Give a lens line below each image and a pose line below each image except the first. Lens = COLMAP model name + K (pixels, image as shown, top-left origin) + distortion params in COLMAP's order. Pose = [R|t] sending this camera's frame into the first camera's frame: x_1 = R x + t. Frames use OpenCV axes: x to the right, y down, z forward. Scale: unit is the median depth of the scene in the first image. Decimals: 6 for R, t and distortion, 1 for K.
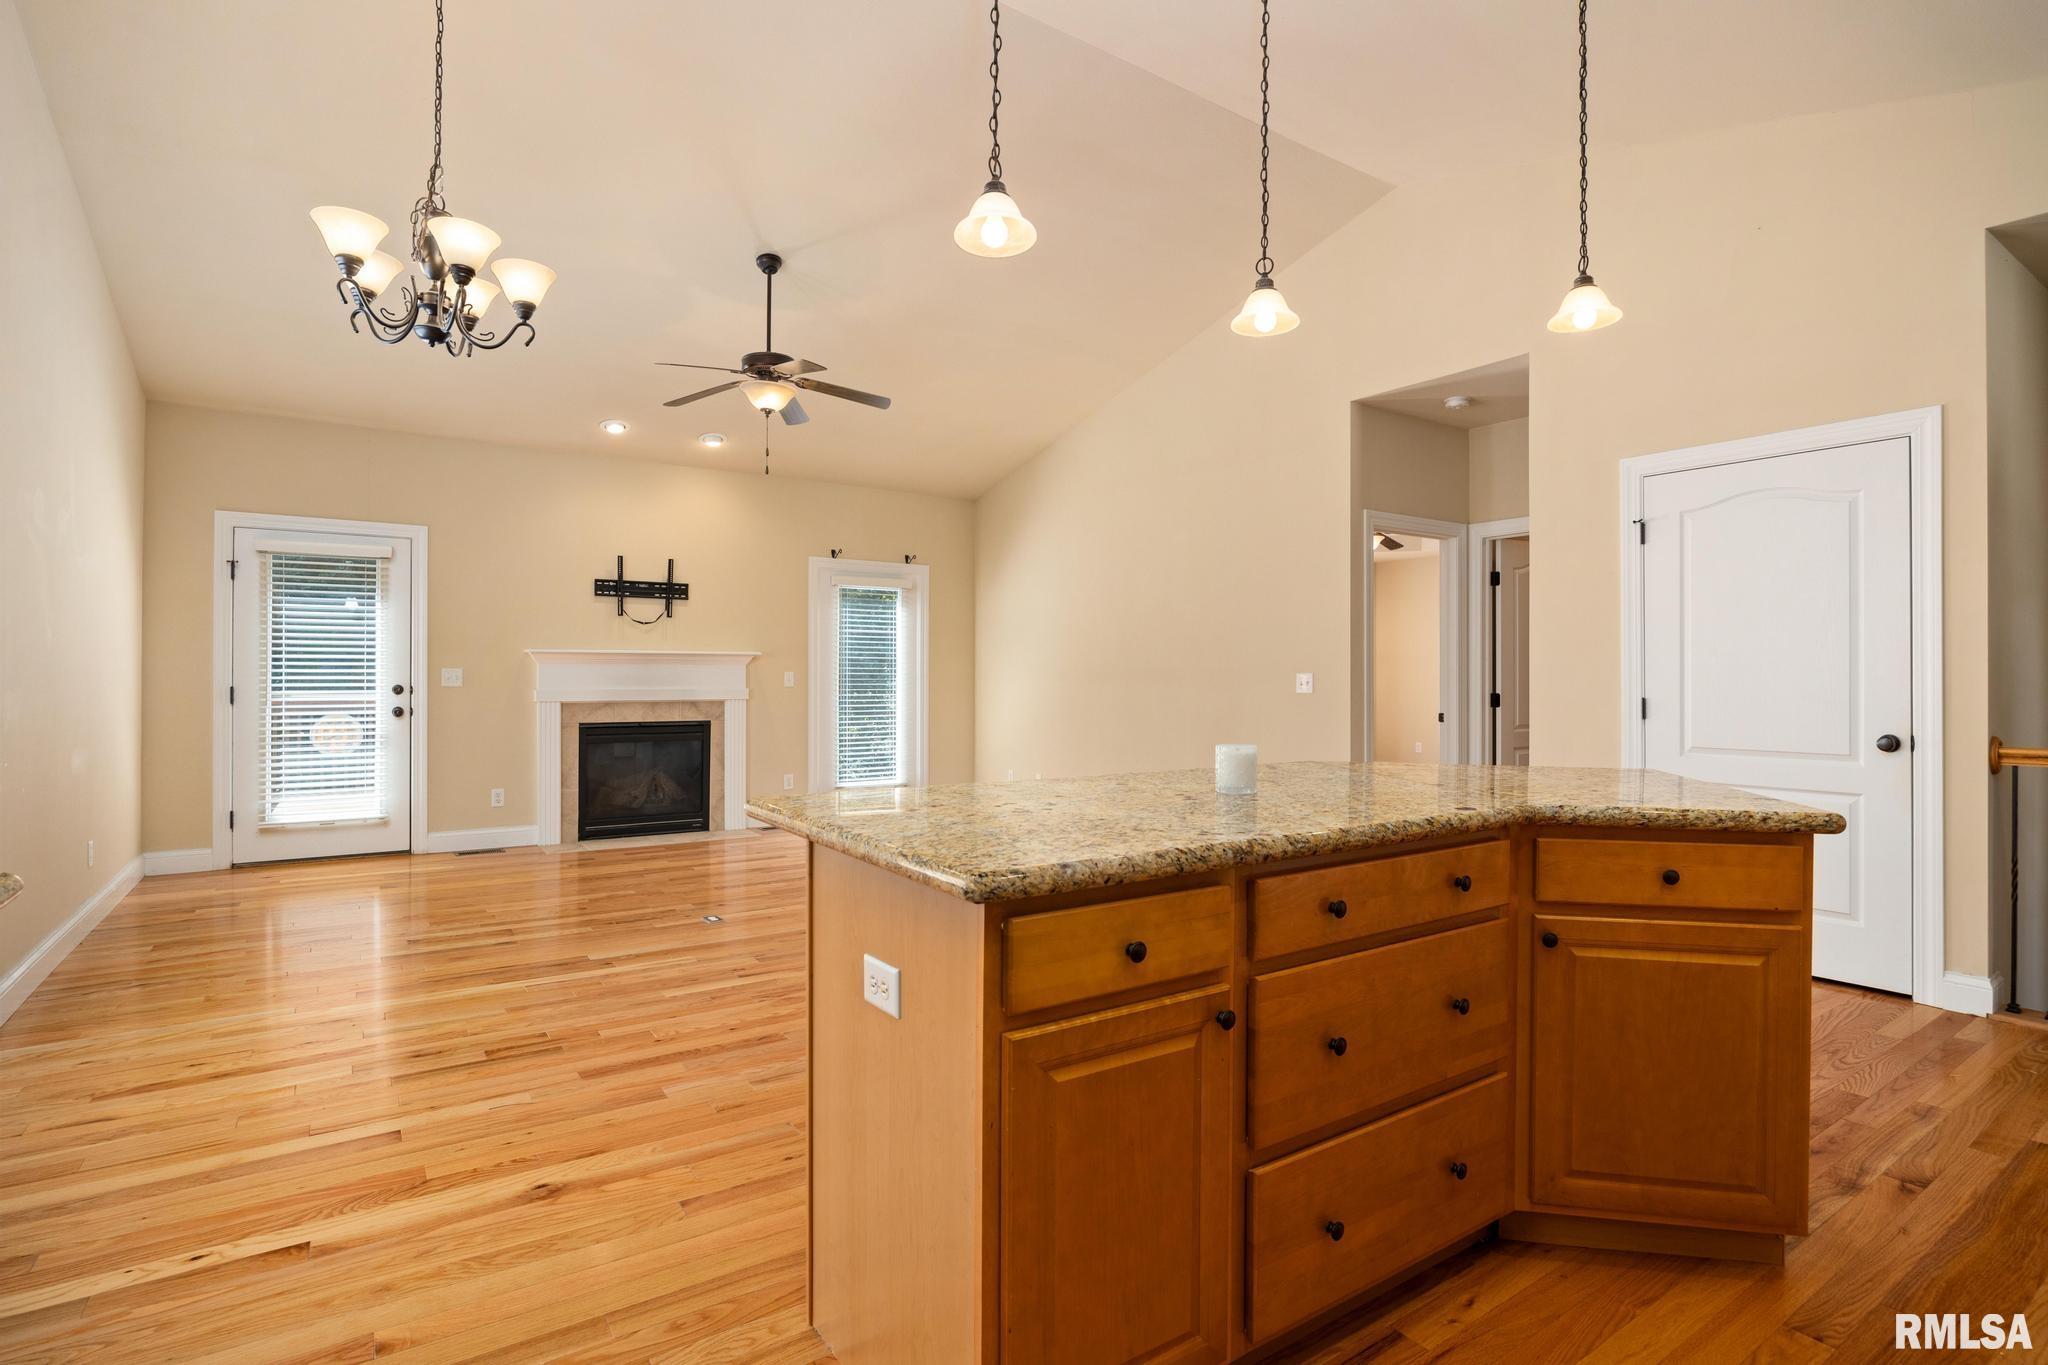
lens RADIAL K [[977.4, 0, 1027.5], [0, 977.4, 680.2], [0, 0, 1]] dist [-0.019025, 0.000489]
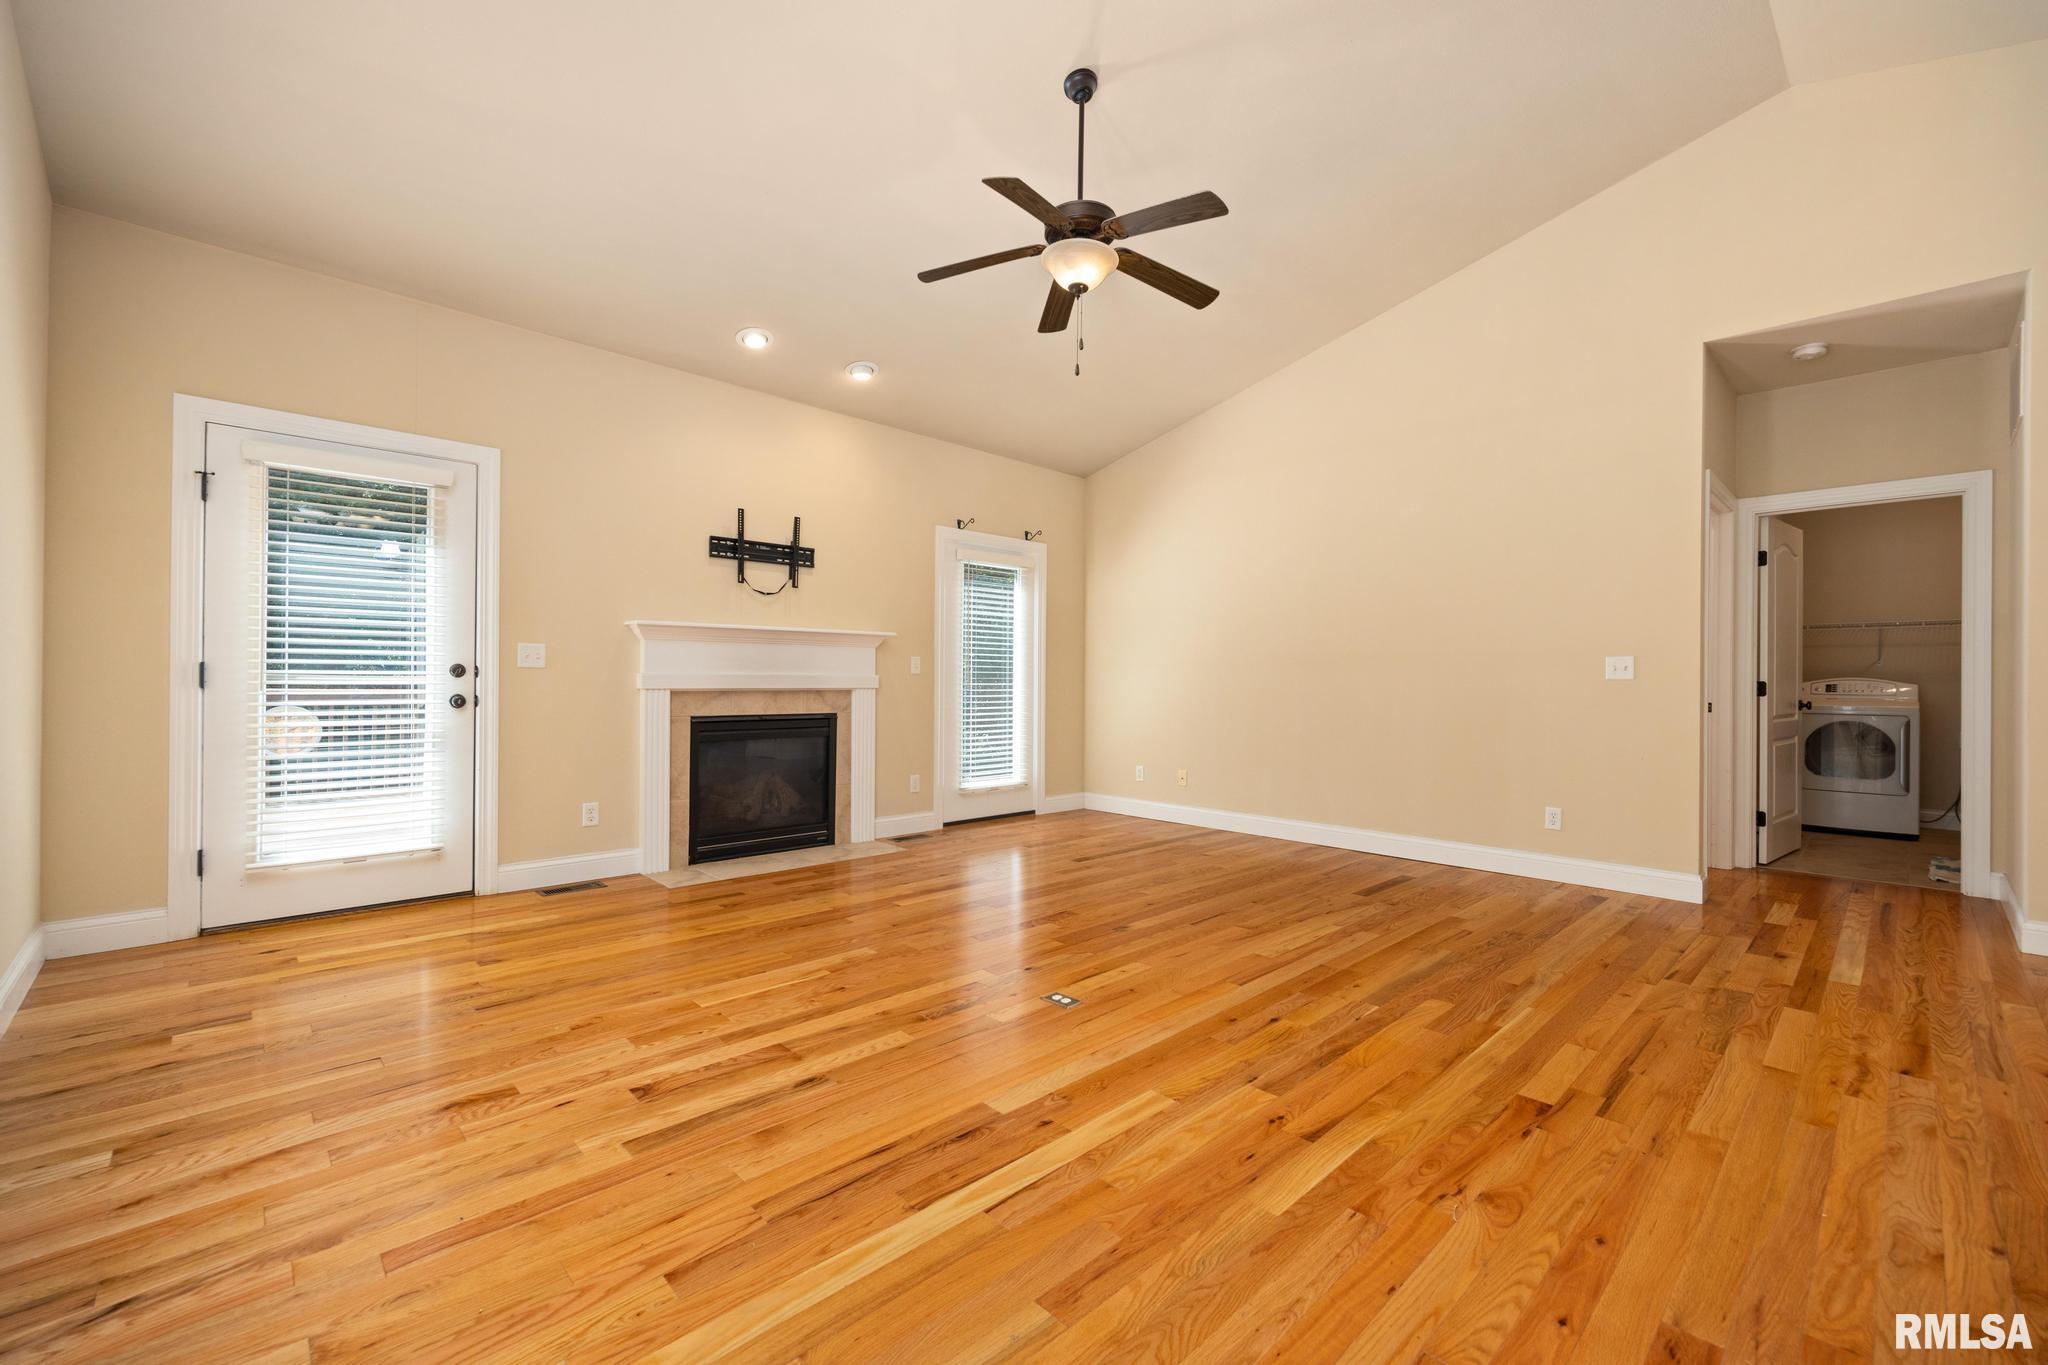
lens RADIAL K [[832.1, 0, 1036.3], [0, 832.1, 679.6], [0, 0, 1]] dist [-0.000537, -0.000885]
pose [[0.986407, 0.005045, 0.164244, -0.323158], [-0.004863, 0.999987, -0.001511, 0.015390], [-0.164249, 0.000692, 0.986419, 0.313473]]
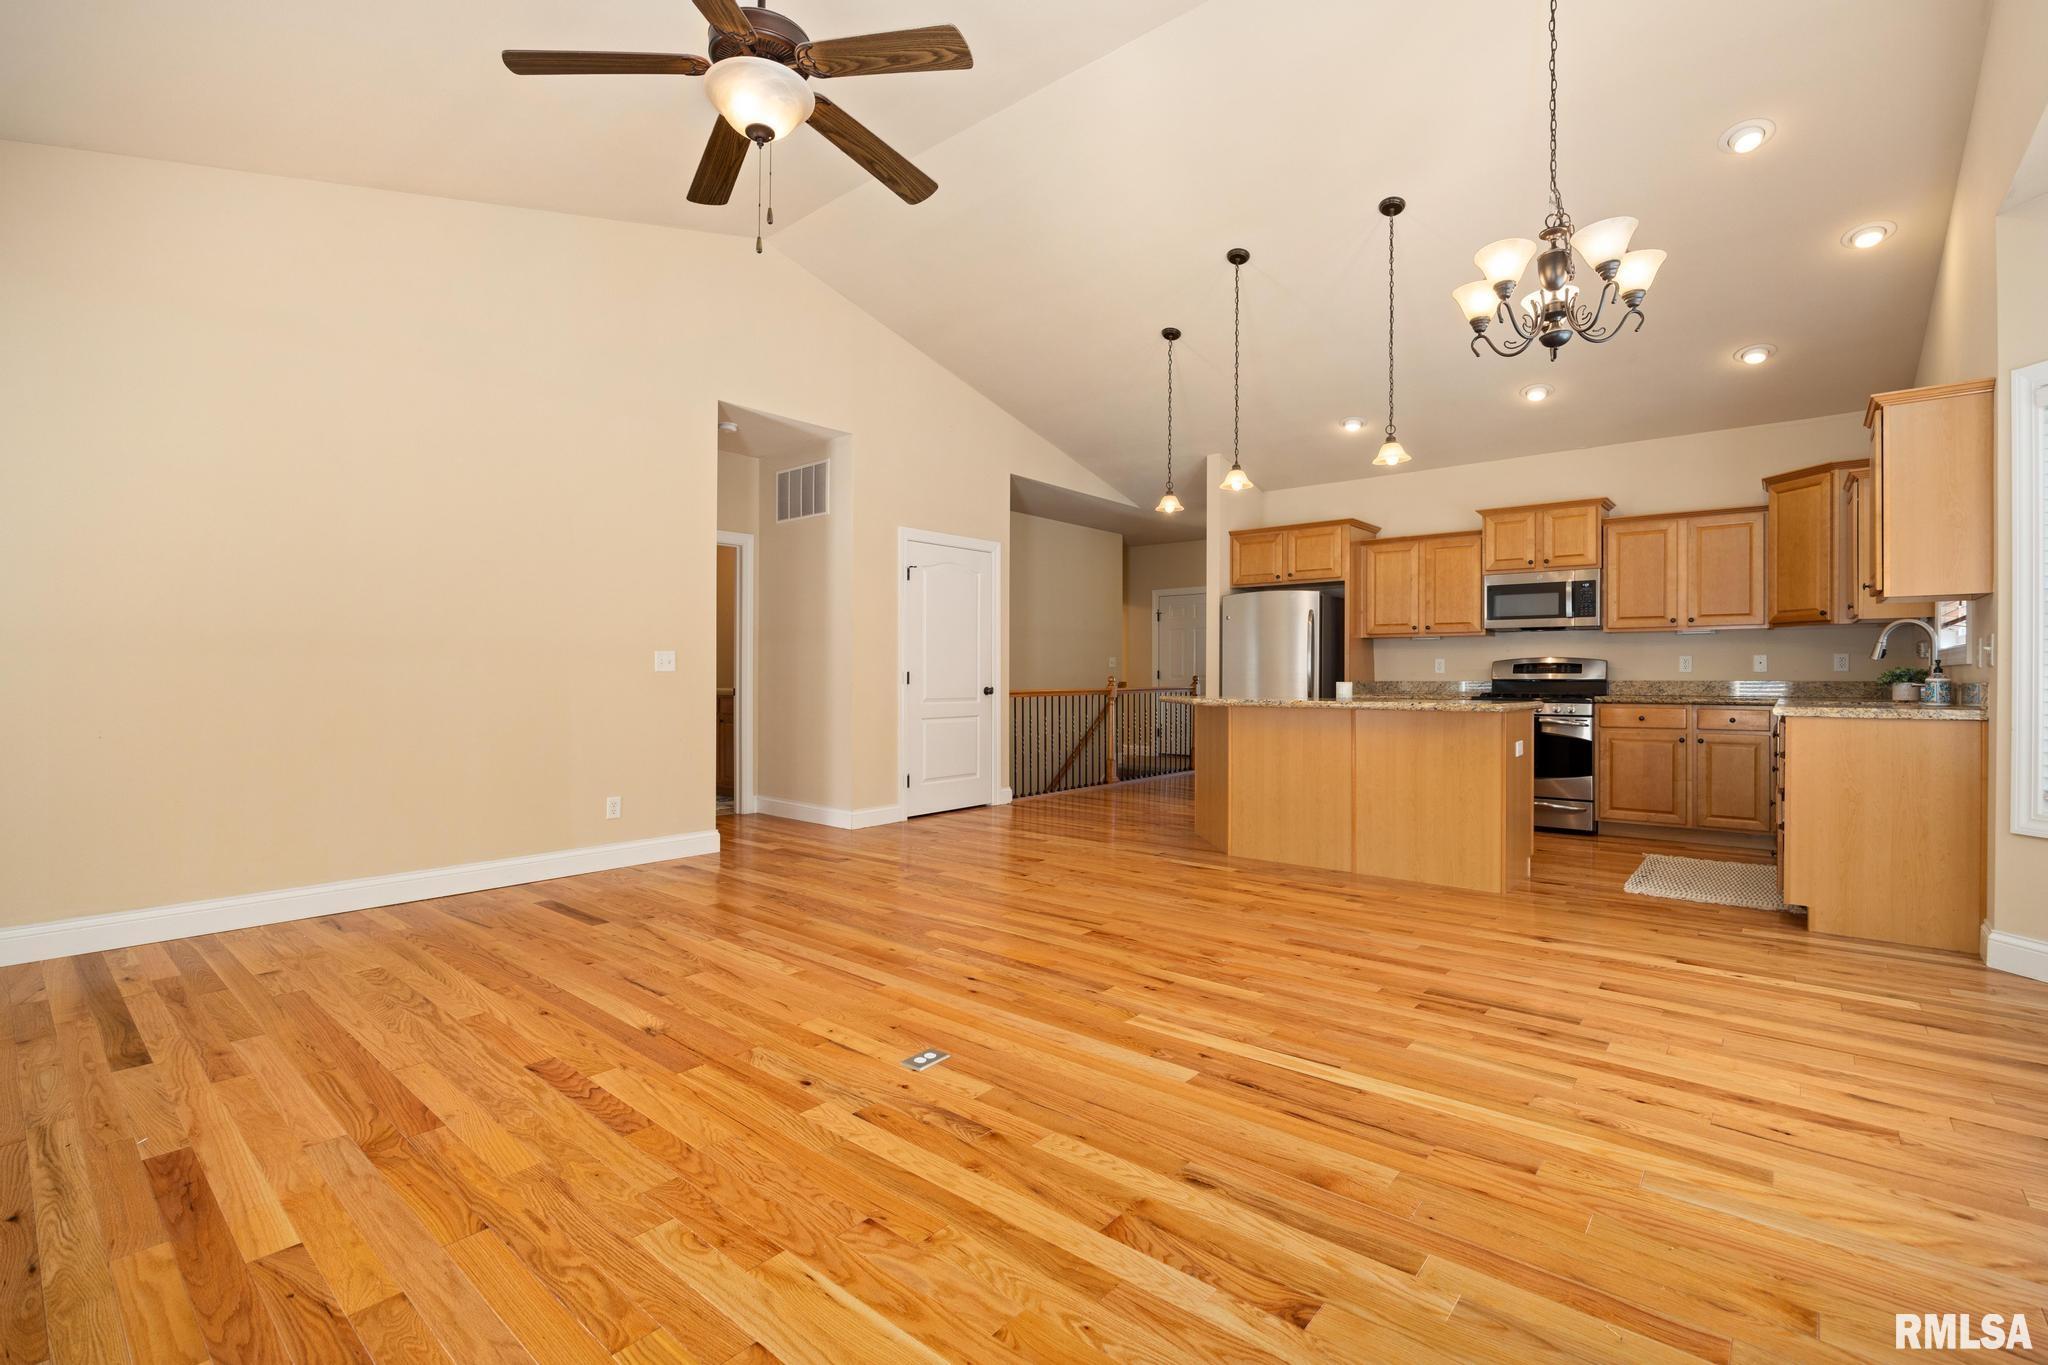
lens RADIAL K [[912.4, 0, 1040.0], [0, 912.4, 680.7], [0, 0, 1]] dist [-0.016697, -0.000791]
pose [[-0.262984, -0.007283, 0.964773, -0.628557], [0.001661, 0.999967, 0.008002, 0.014289], [-0.964799, 0.003706, -0.262963, 0.790991]]
